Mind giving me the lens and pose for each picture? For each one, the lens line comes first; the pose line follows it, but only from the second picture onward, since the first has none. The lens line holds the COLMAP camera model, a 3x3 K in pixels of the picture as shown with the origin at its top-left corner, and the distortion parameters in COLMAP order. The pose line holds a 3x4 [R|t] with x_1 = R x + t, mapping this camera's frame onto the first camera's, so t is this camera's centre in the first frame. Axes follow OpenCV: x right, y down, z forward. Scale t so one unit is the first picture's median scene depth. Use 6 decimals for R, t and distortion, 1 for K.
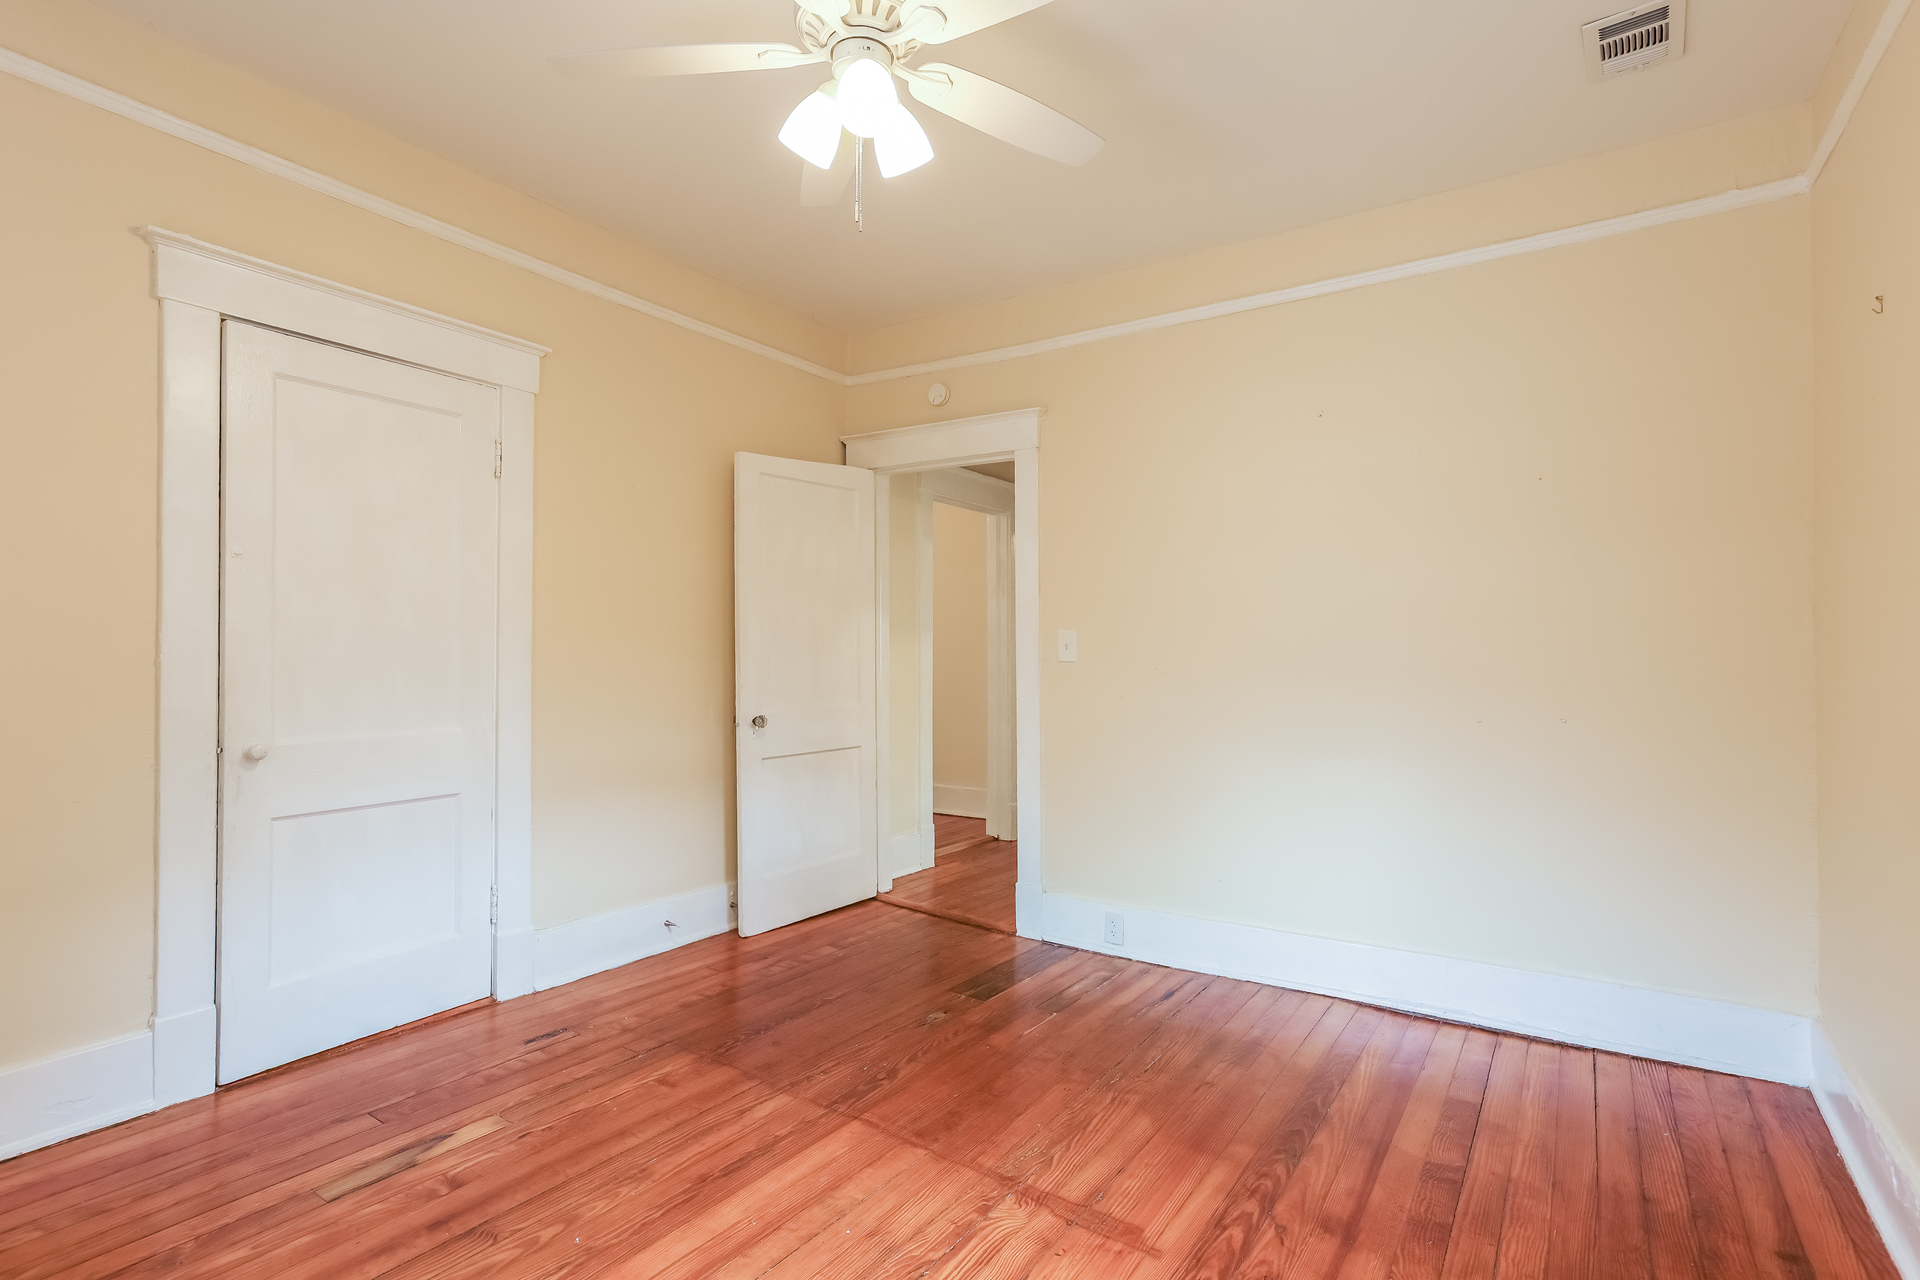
lens RADIAL K [[938.6, 0, 960.0], [0, 938.6, 640.0], [0, 0, 1]] dist [-0.055441, 0.025392]
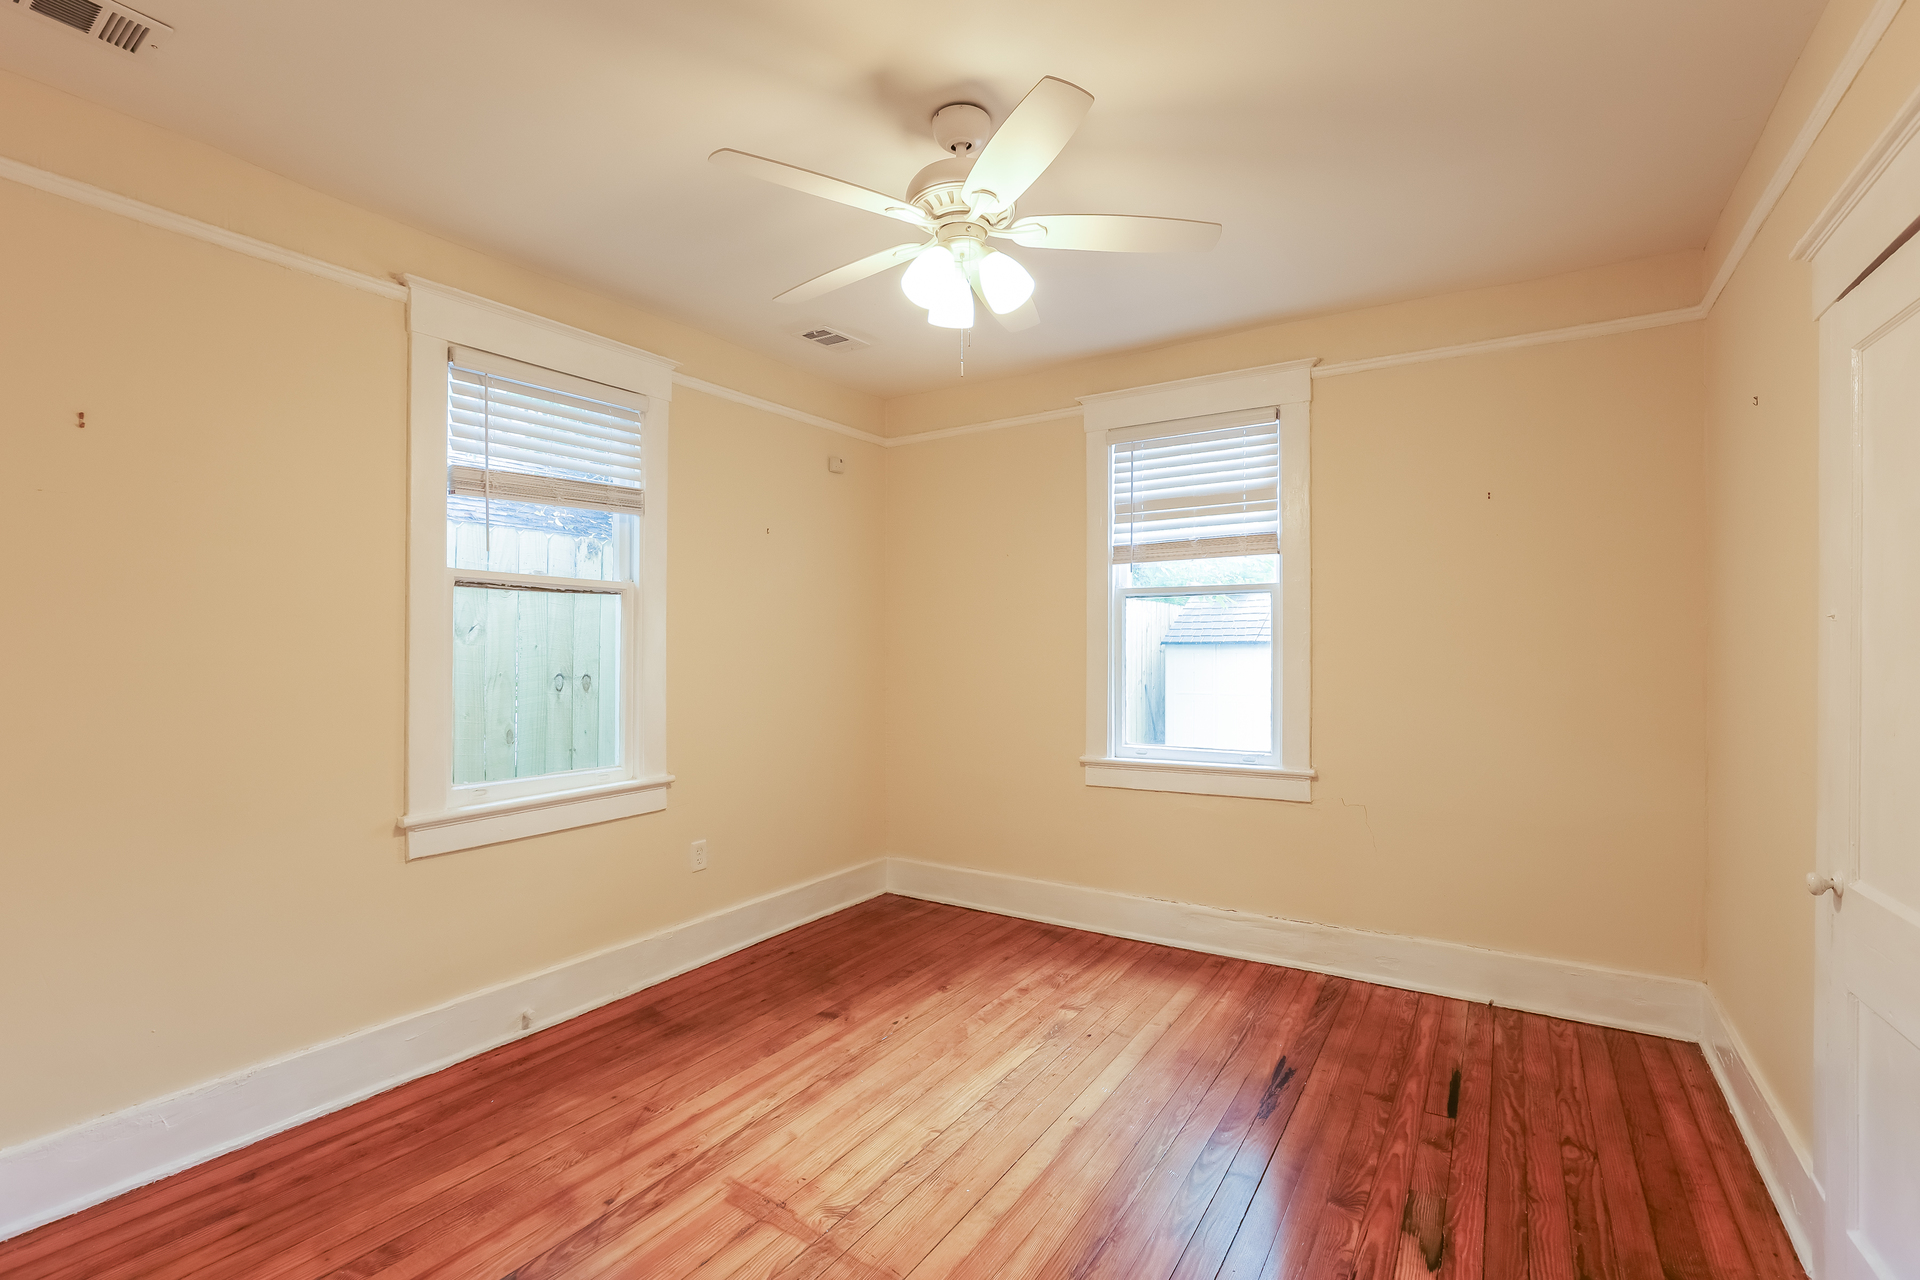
lens RADIAL K [[865.5, 0, 934.7], [0, 865.5, 635.1], [0, 0, 1]] dist [-0.027214, 0.000064]
pose [[-0.999986, -0.002734, 0.004424, -0.078764], [-0.002839, 0.999713, -0.023797, -0.072876], [-0.004358, -0.023809, -0.999707, 2.112598]]
